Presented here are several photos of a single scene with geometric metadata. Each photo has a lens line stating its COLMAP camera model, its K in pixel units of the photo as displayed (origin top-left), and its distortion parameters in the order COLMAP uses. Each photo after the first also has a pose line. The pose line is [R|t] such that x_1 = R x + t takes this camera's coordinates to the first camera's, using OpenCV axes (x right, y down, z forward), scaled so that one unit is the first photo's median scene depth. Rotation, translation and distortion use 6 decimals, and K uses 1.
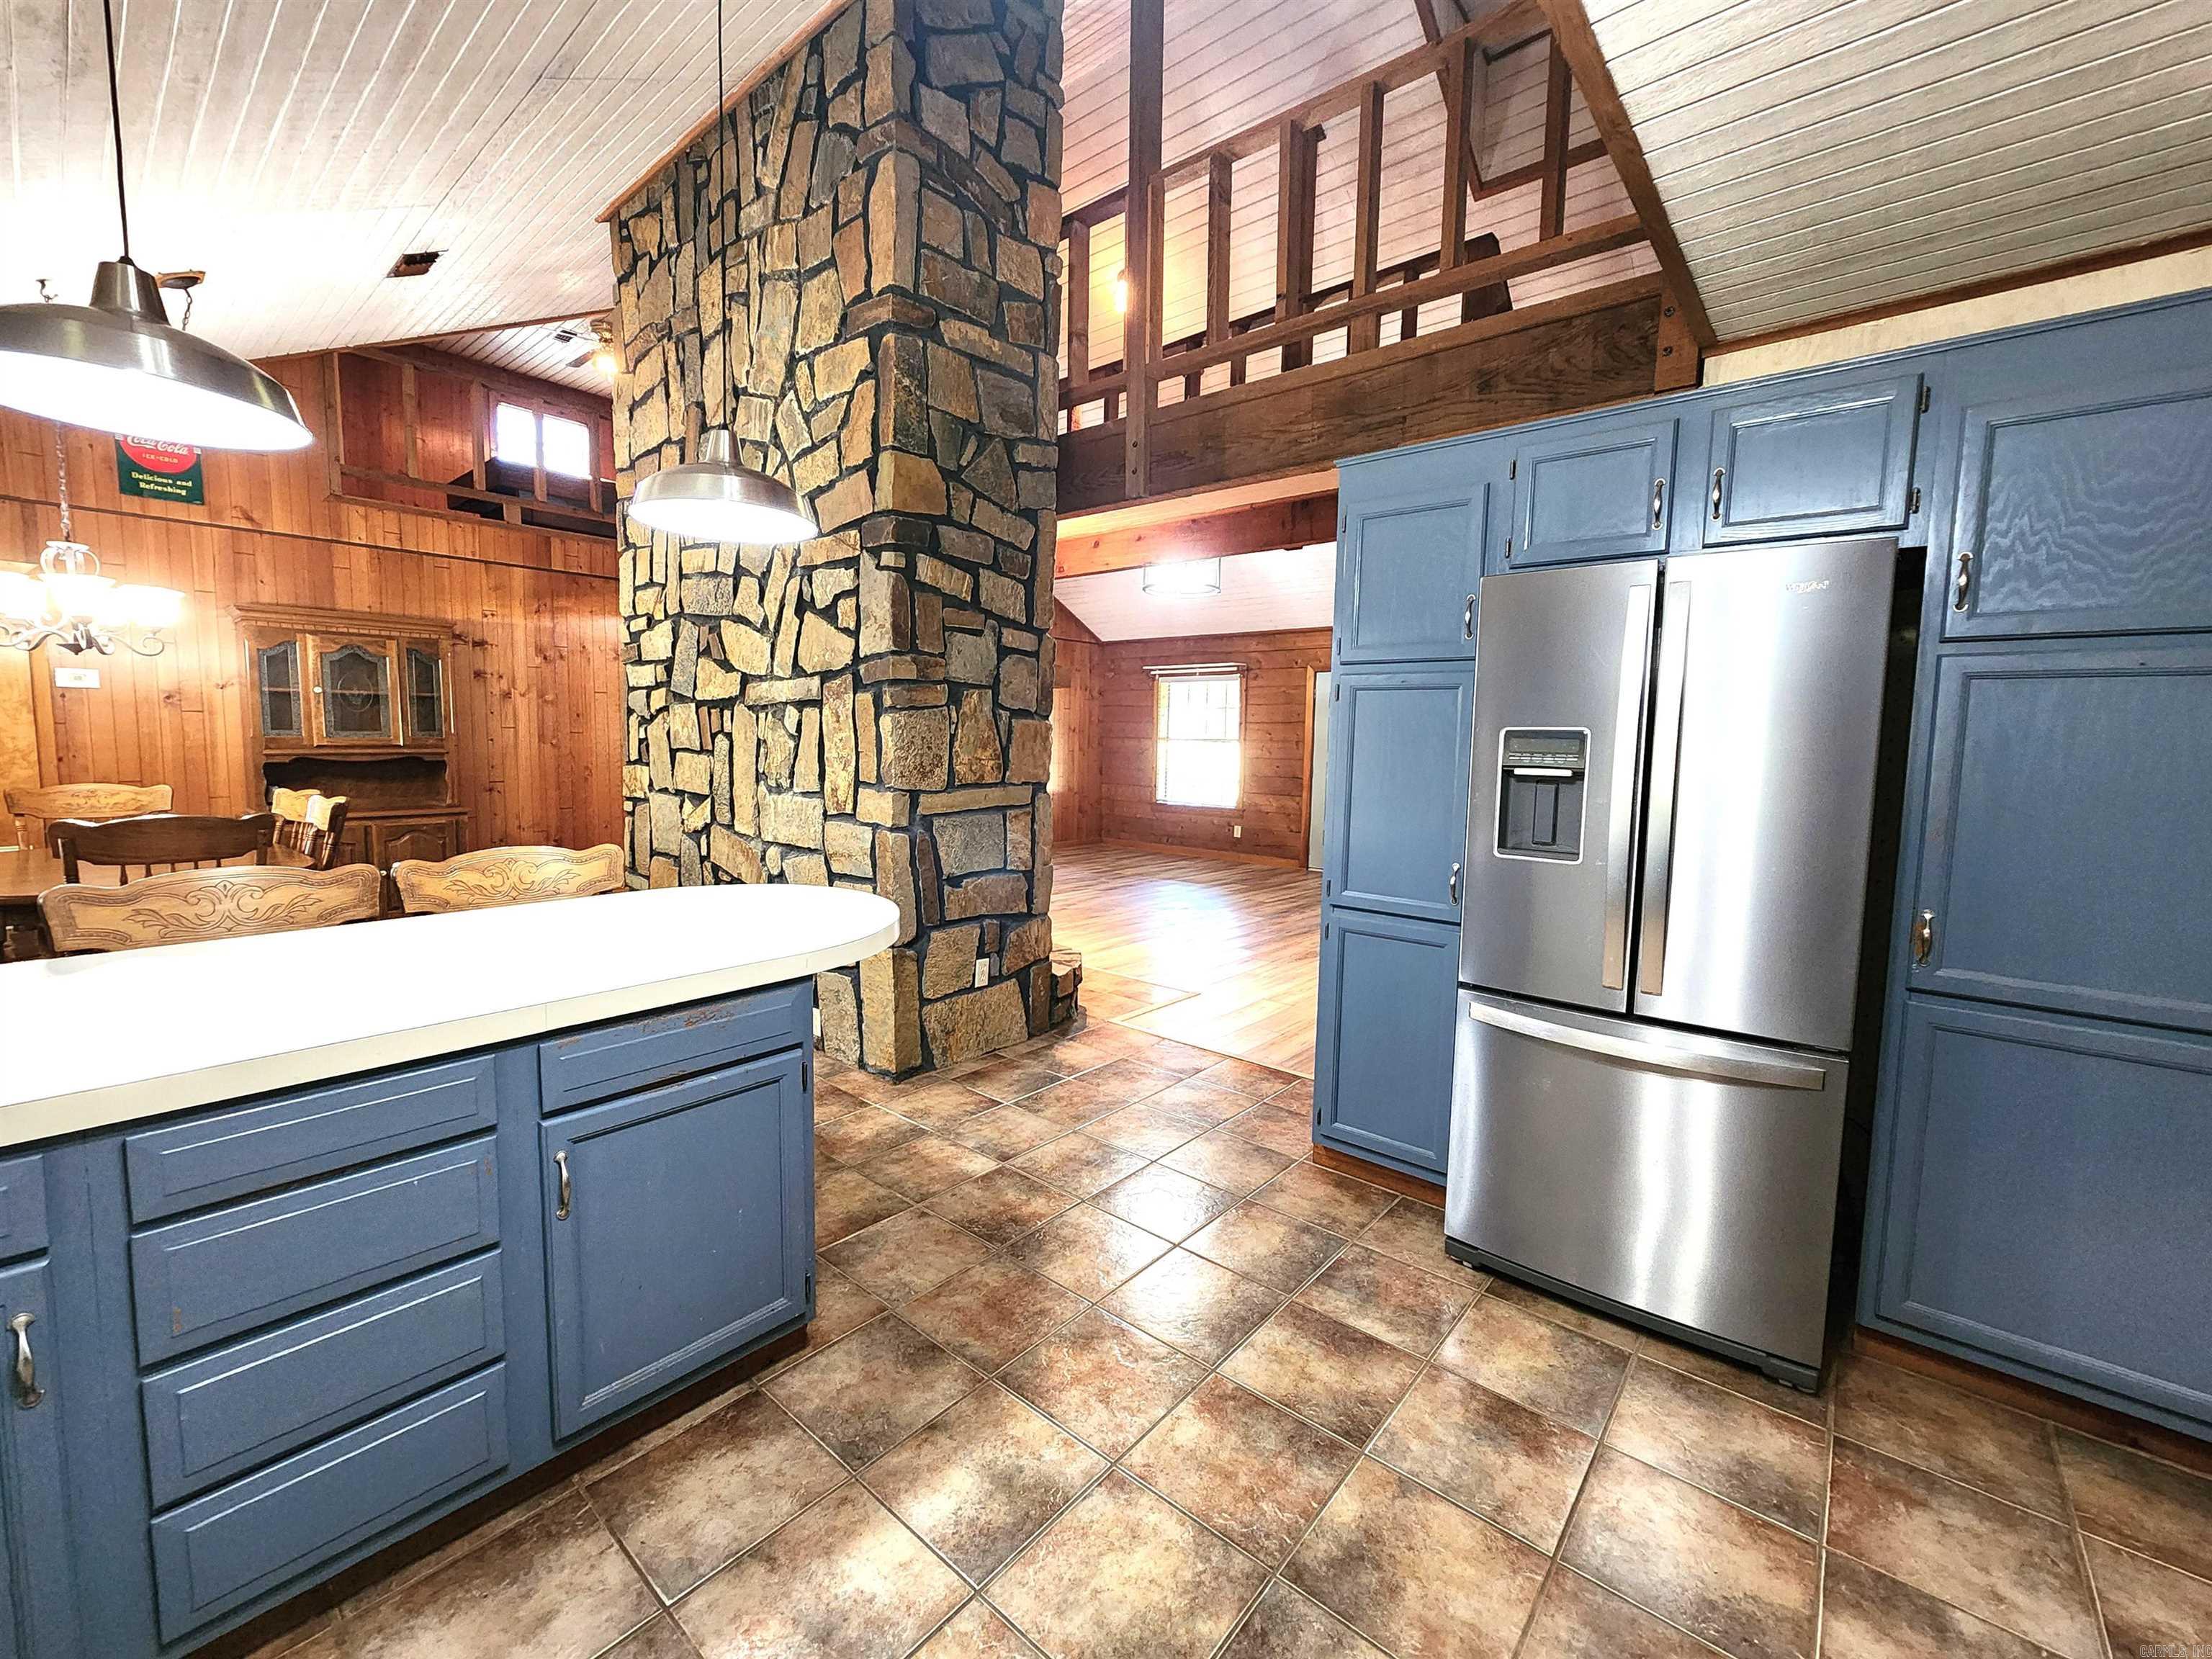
lens RADIAL K [[905.6, 0, 1099.9], [0, 905.6, 816.0], [0, 0, 1]] dist [-0.002961, 0.000813]
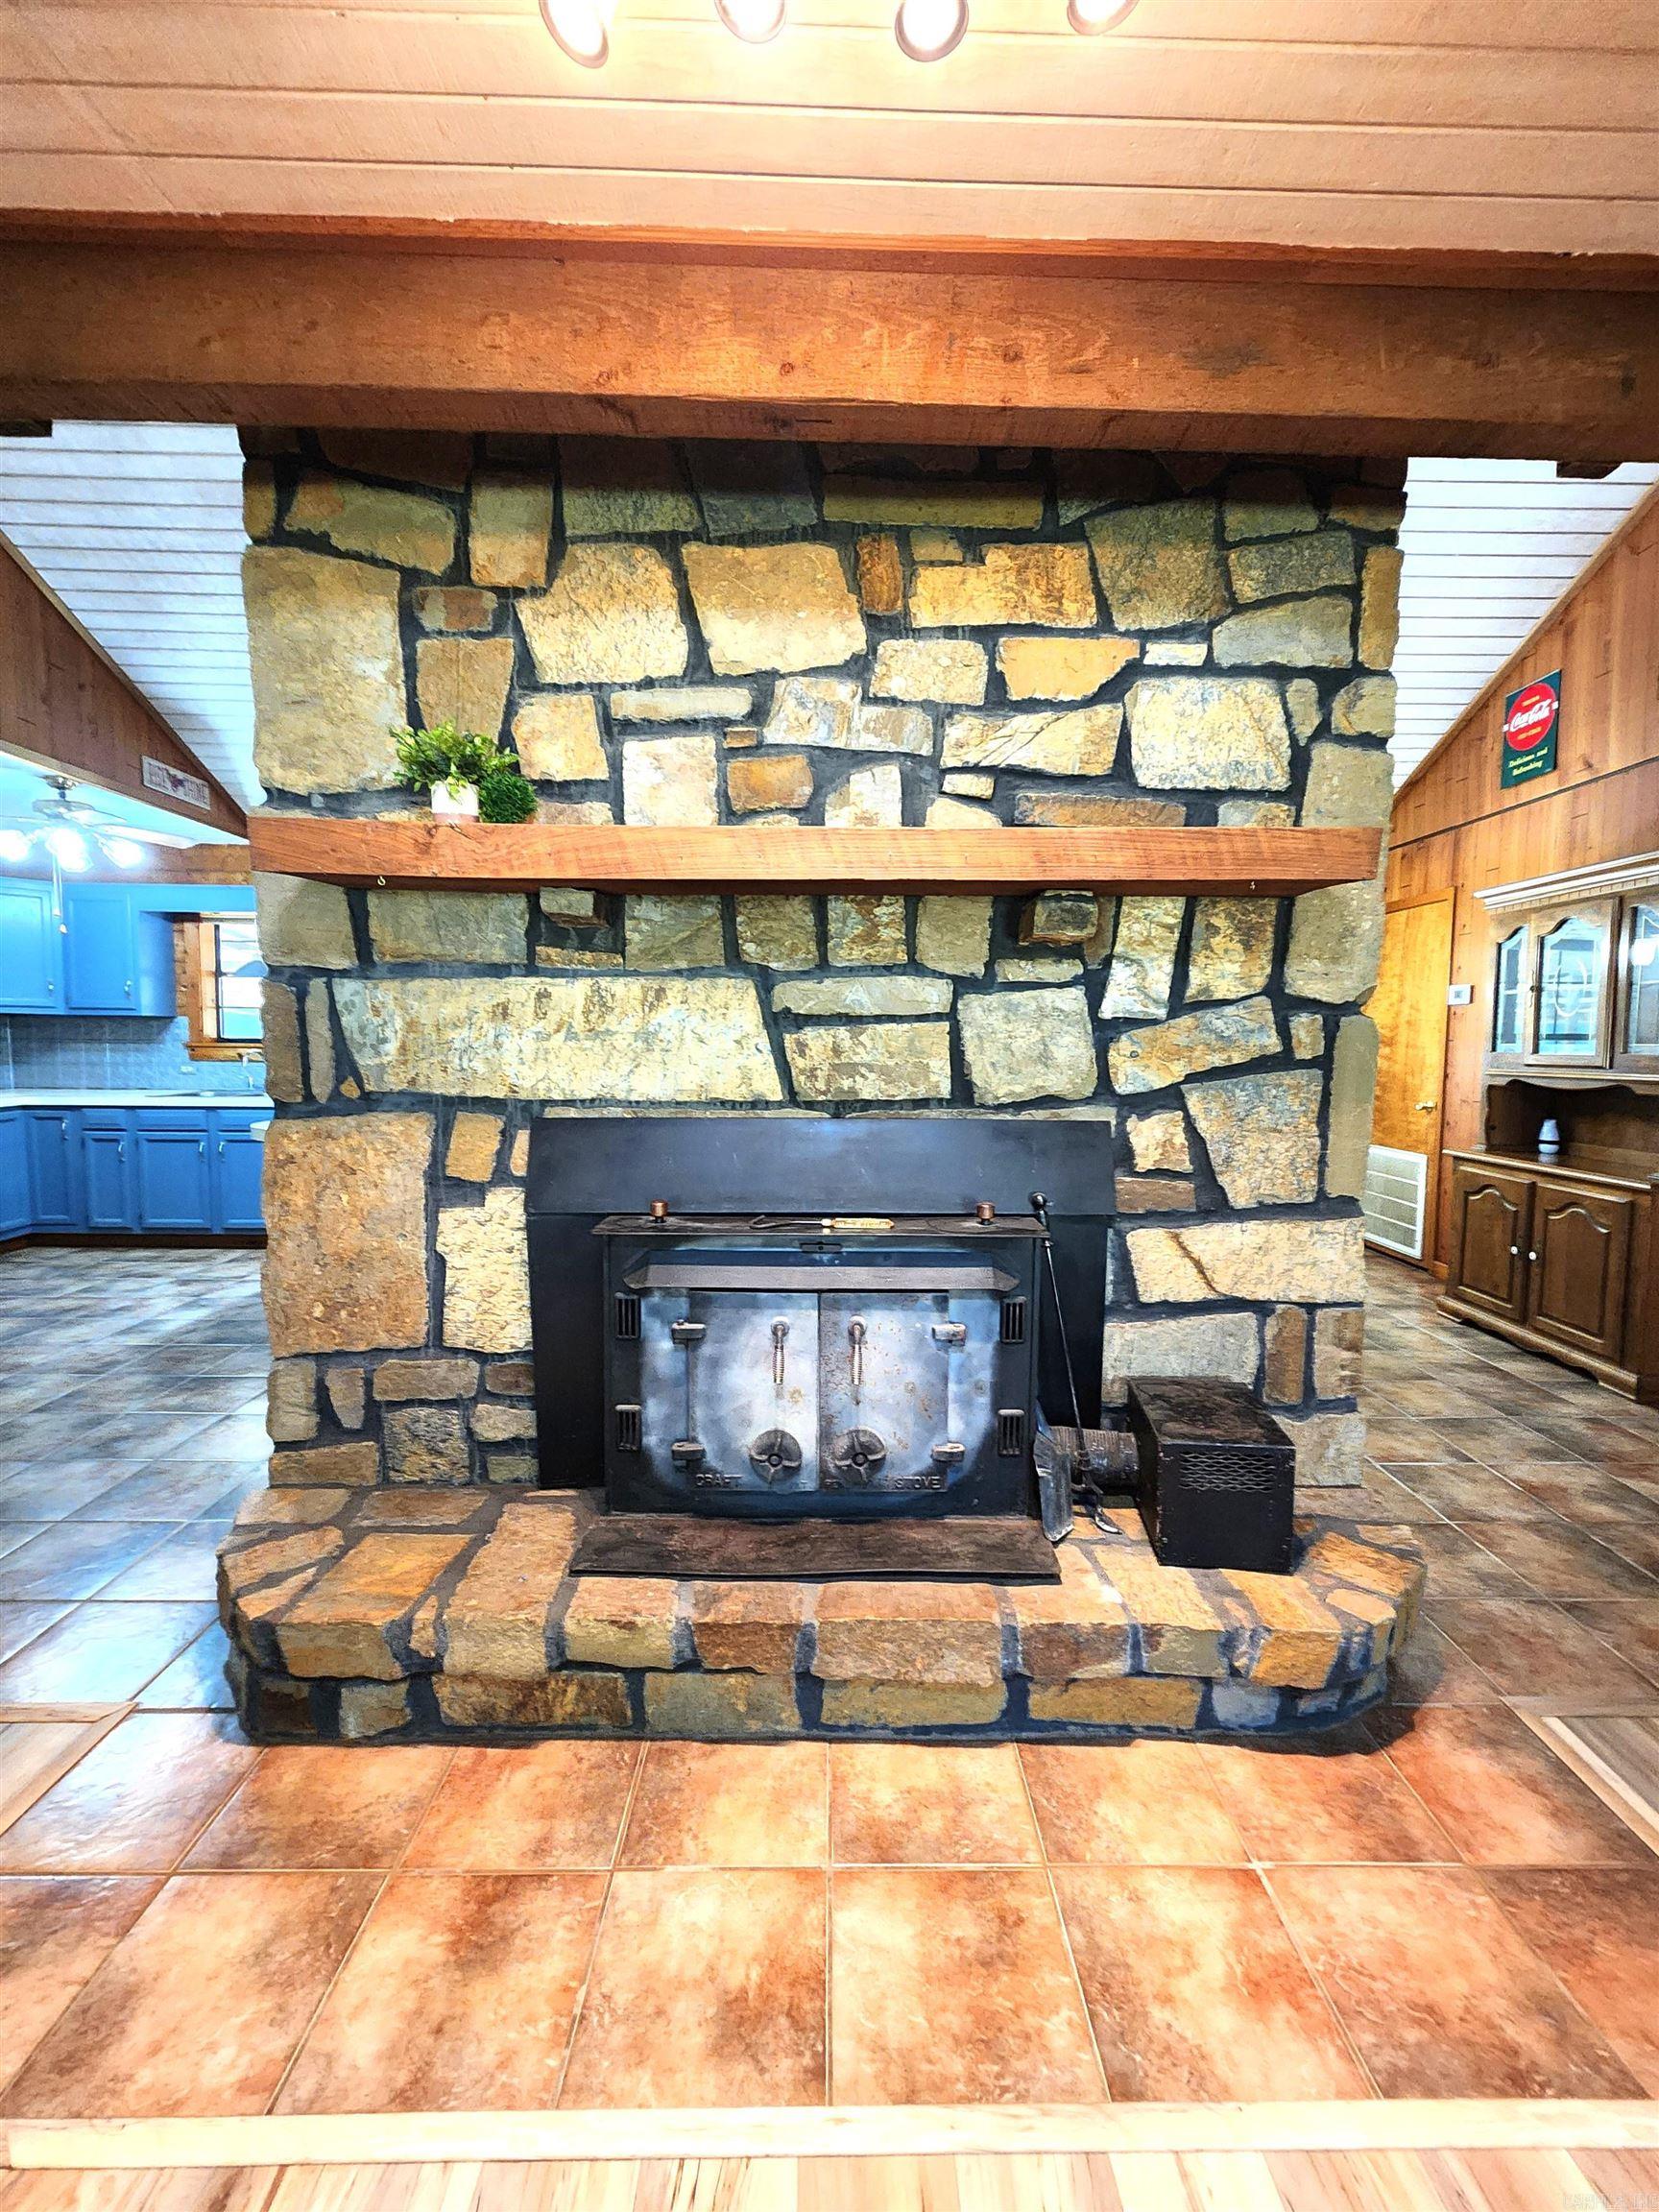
lens RADIAL K [[905.6, 0, 846.9], [0, 905.6, 1101.0], [0, 0, 1]] dist [-0.002961, 0.000813]
pose [[-0.743544, 0.018748, -0.668424, 0.077928], [-0.084570, 0.988944, 0.121811, -0.240410], [0.663317, 0.147100, -0.733738, 3.087514]]
